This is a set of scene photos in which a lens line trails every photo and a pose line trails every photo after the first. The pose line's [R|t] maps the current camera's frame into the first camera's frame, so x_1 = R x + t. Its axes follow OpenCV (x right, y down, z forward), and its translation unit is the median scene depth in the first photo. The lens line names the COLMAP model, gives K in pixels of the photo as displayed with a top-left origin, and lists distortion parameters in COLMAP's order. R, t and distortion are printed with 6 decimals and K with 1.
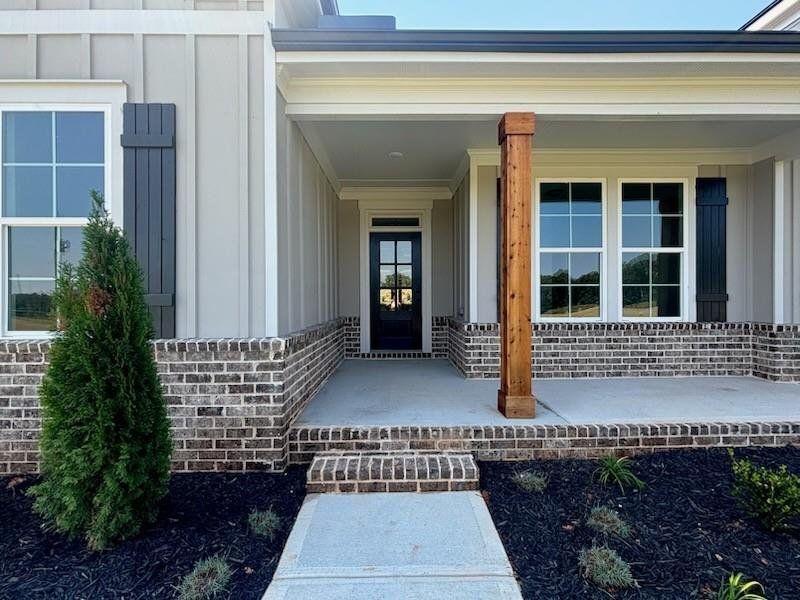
lens RADIAL K [[656.5, 0, 400.7], [0, 656.5, 299.2], [0, 0, 1]] dist [0.003688, 0.000430]
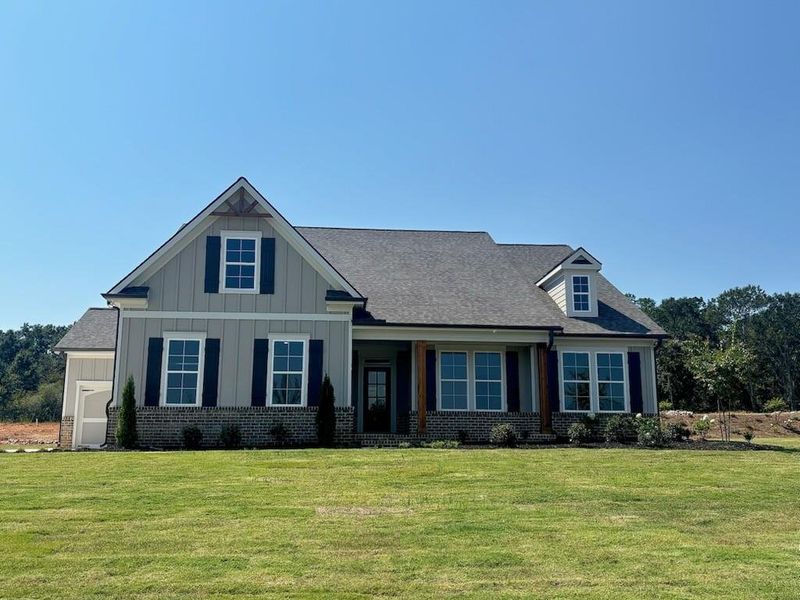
lens RADIAL K [[656.5, 0, 400.7], [0, 656.5, 300.2], [0, 0, 1]] dist [0.003688, 0.000430]
pose [[0.998626, 0.021720, 0.047683, -0.054875], [-0.013074, 0.984542, -0.174658, 0.057420], [-0.050739, 0.173795, 0.983474, -1.383011]]
